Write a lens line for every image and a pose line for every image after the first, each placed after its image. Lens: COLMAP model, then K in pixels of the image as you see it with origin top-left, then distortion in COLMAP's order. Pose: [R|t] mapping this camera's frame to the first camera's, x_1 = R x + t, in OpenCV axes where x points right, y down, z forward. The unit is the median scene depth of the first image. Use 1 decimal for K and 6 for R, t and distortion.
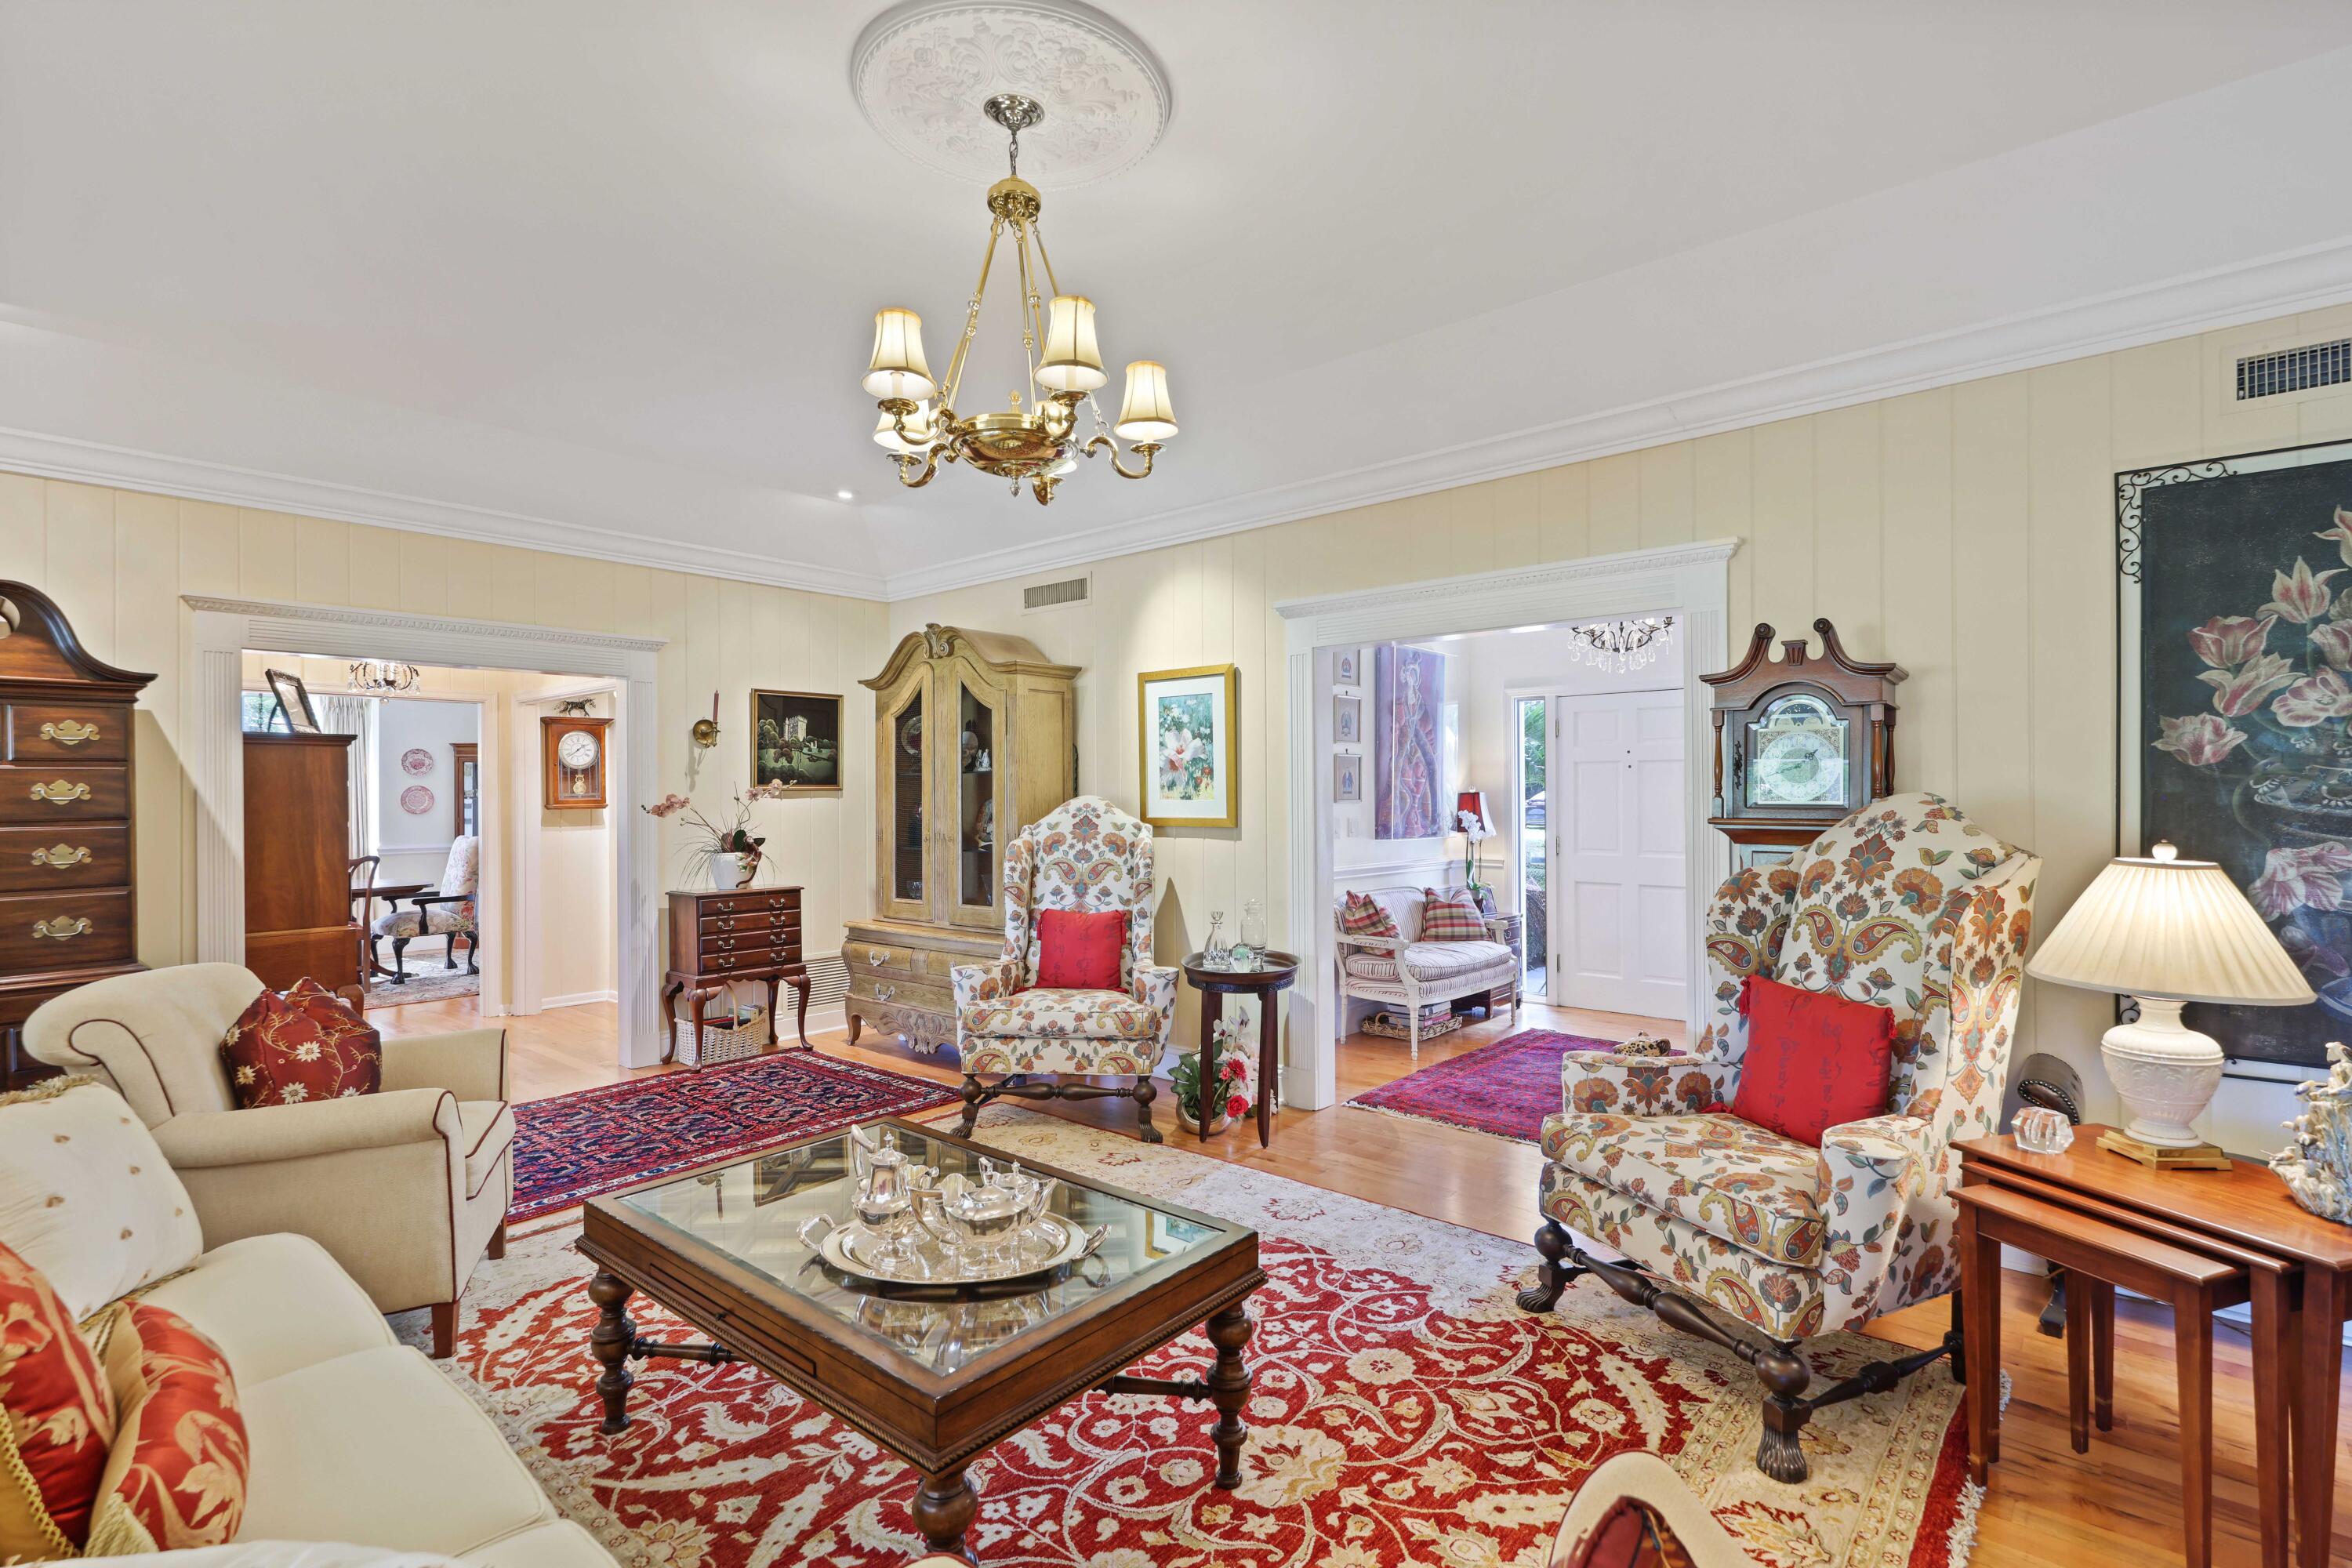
lens RADIAL K [[1136.6, 0, 1180.8], [0, 1136.6, 784.4], [0, 0, 1]] dist [0.000048, 0.000017]
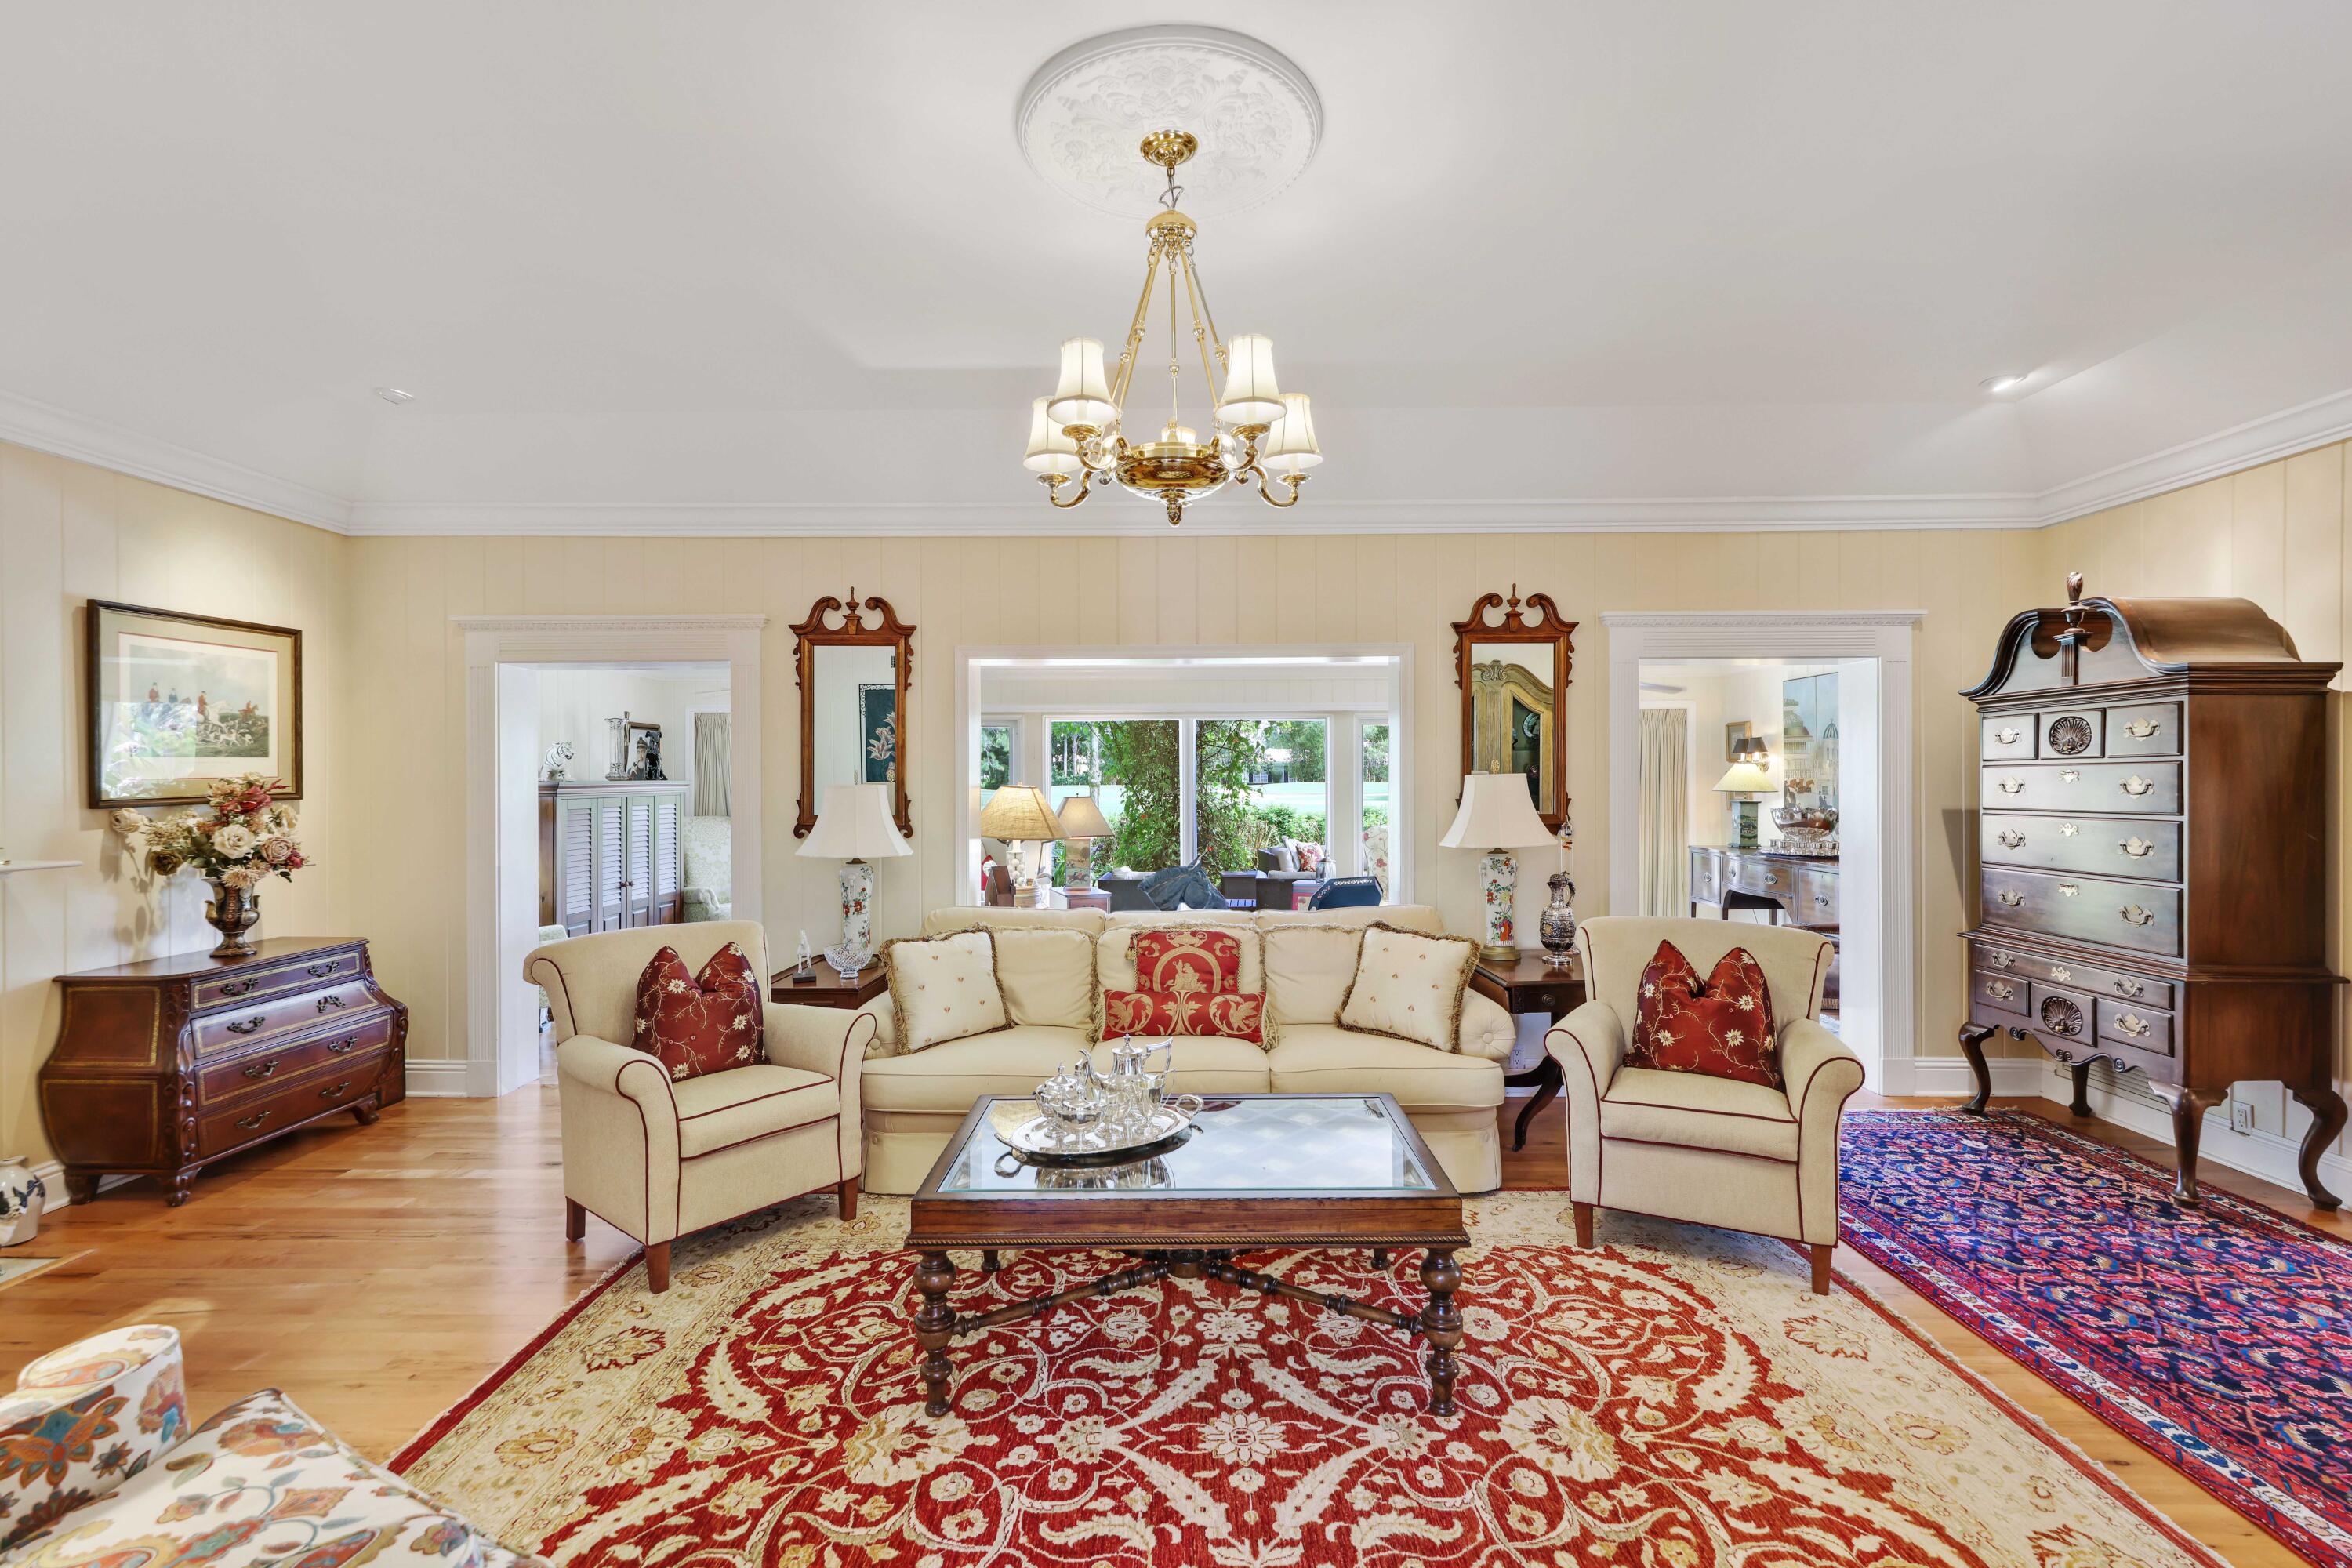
lens RADIAL K [[1023.5, 0, 1181.5], [0, 1023.5, 780.5], [0, 0, 1]] dist [-0.000265, 0.000487]
pose [[-0.763795, 0.012104, -0.645346, 0.484216], [0.011928, 0.999918, 0.004637, -0.025248], [0.645349, -0.004156, -0.763877, 1.839235]]
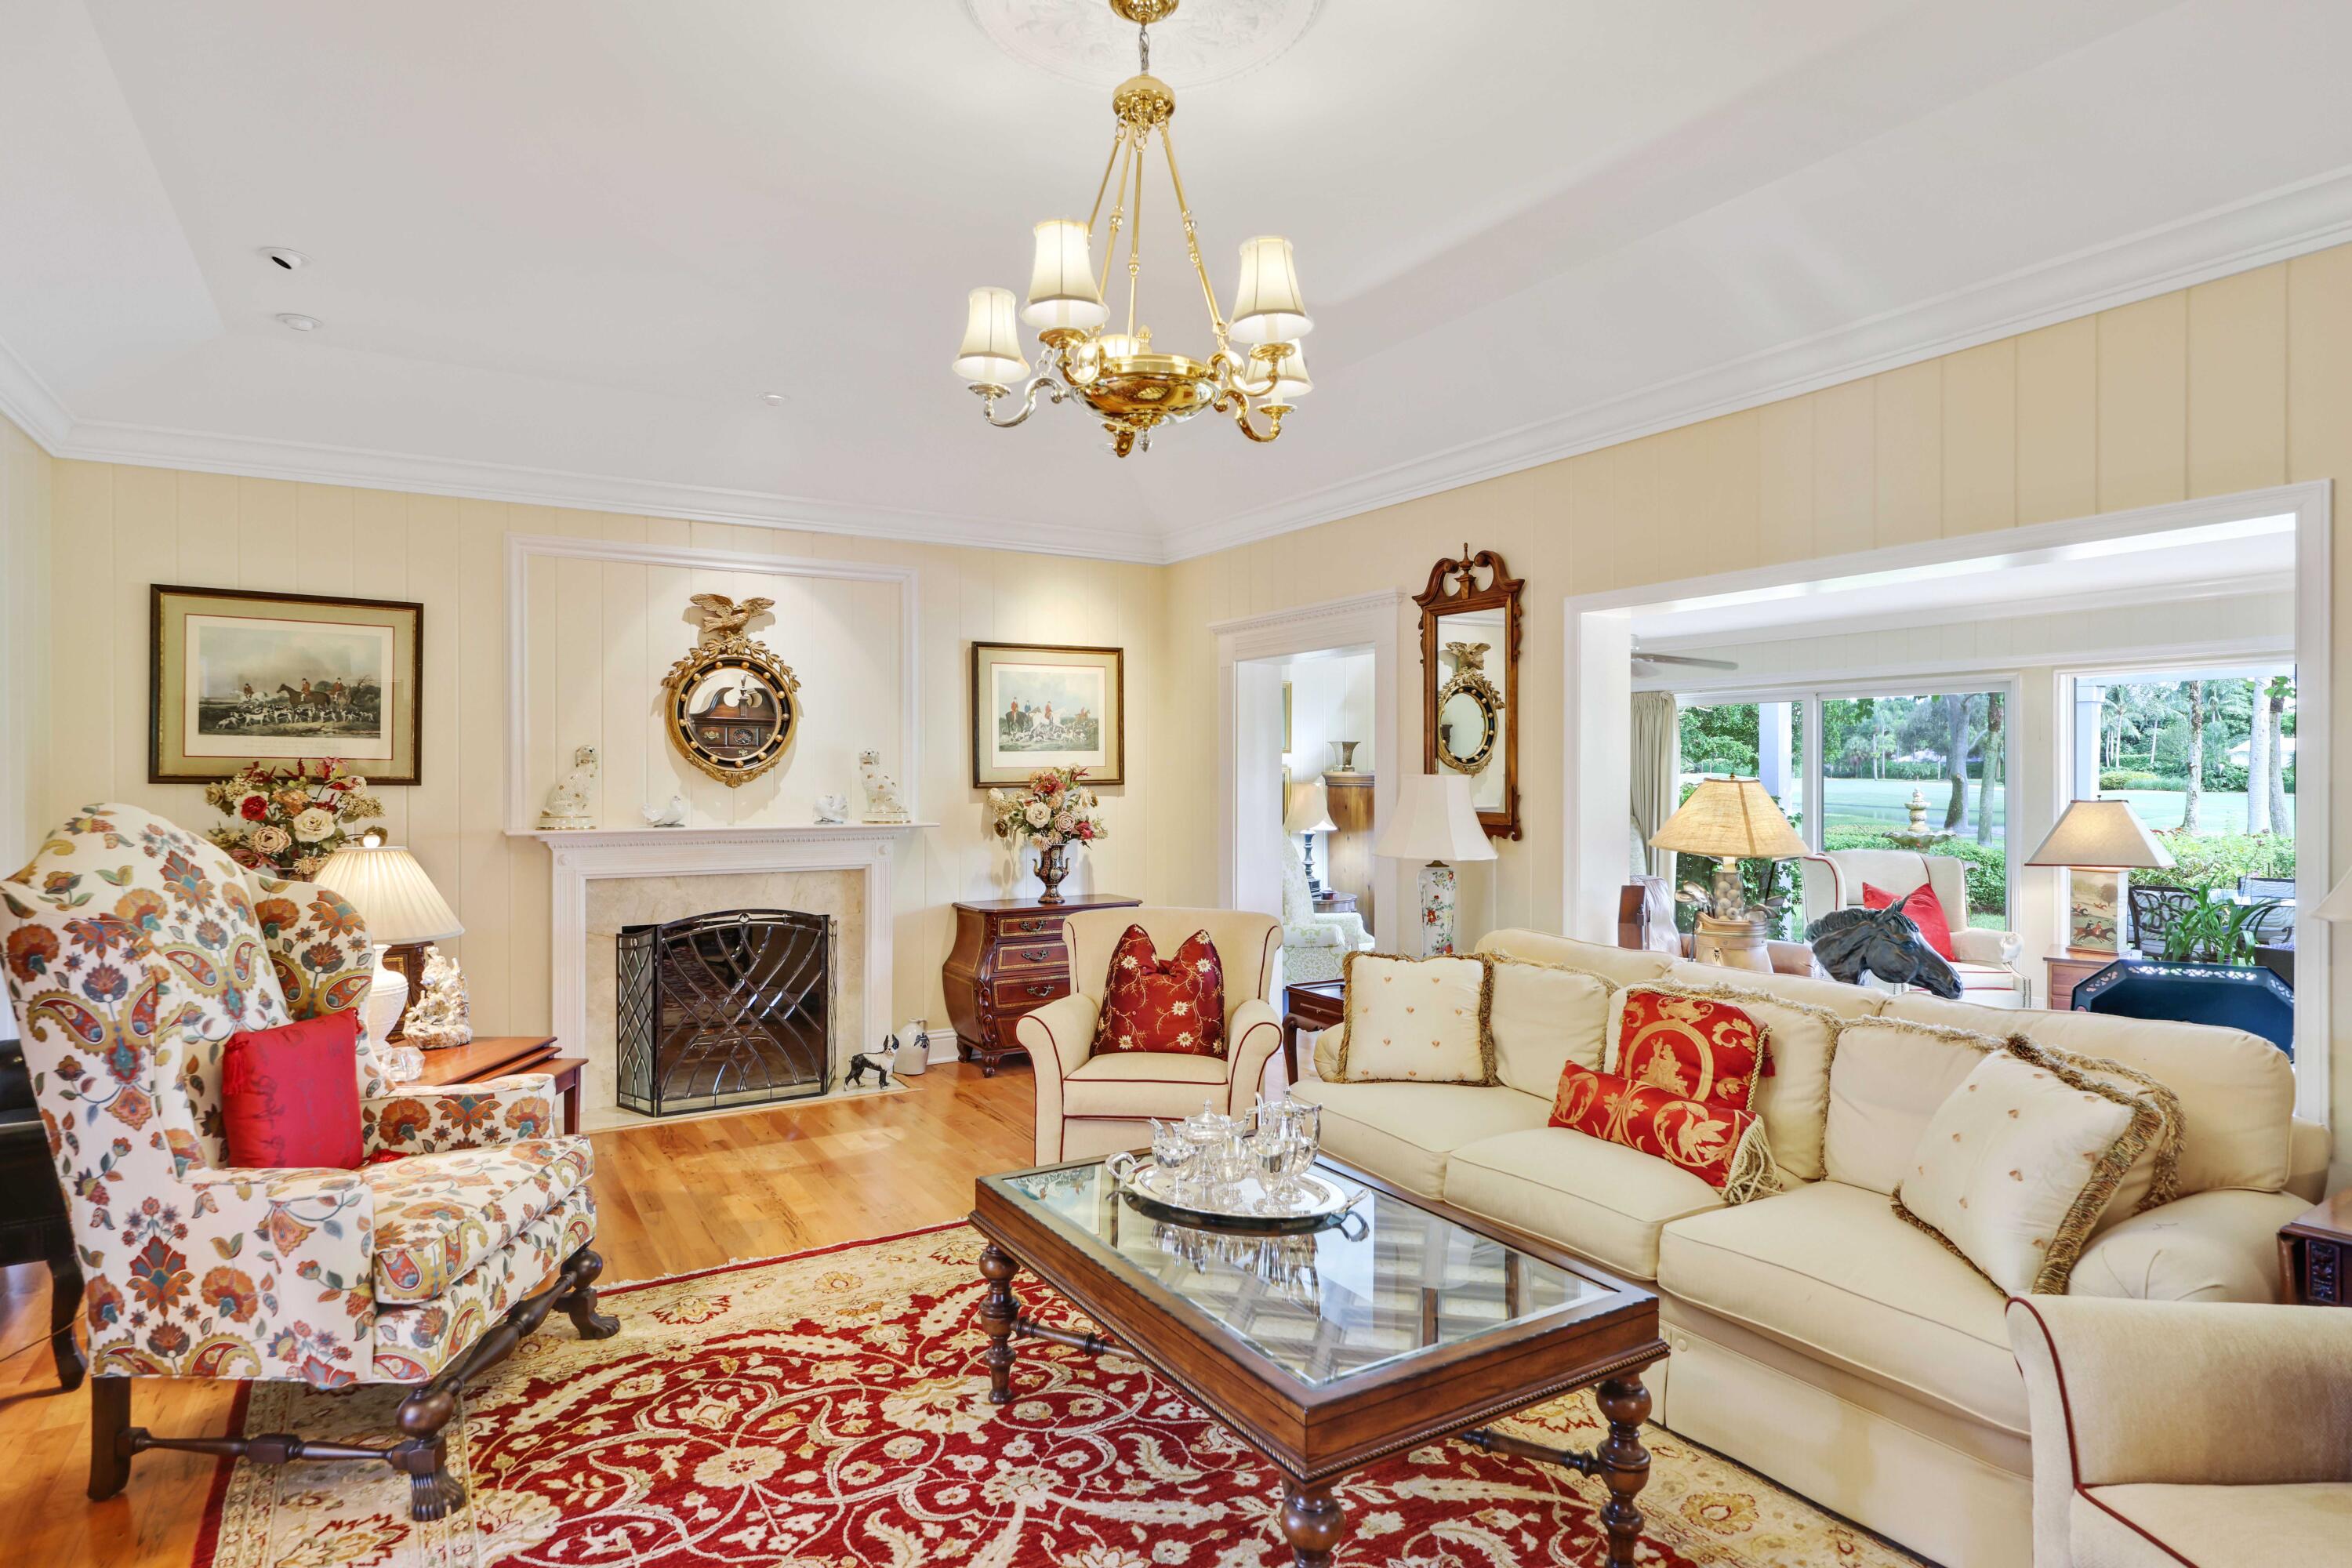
lens RADIAL K [[1245.0, 0, 1172.4], [0, 1245.0, 775.9], [0, 0, 1]] dist [0.003756, -0.000066]
pose [[-0.951885, 0.005551, 0.306405, -0.481483], [0.004438, 0.999981, -0.004328, -0.008318], [-0.306423, -0.002759, -0.951892, 2.018878]]
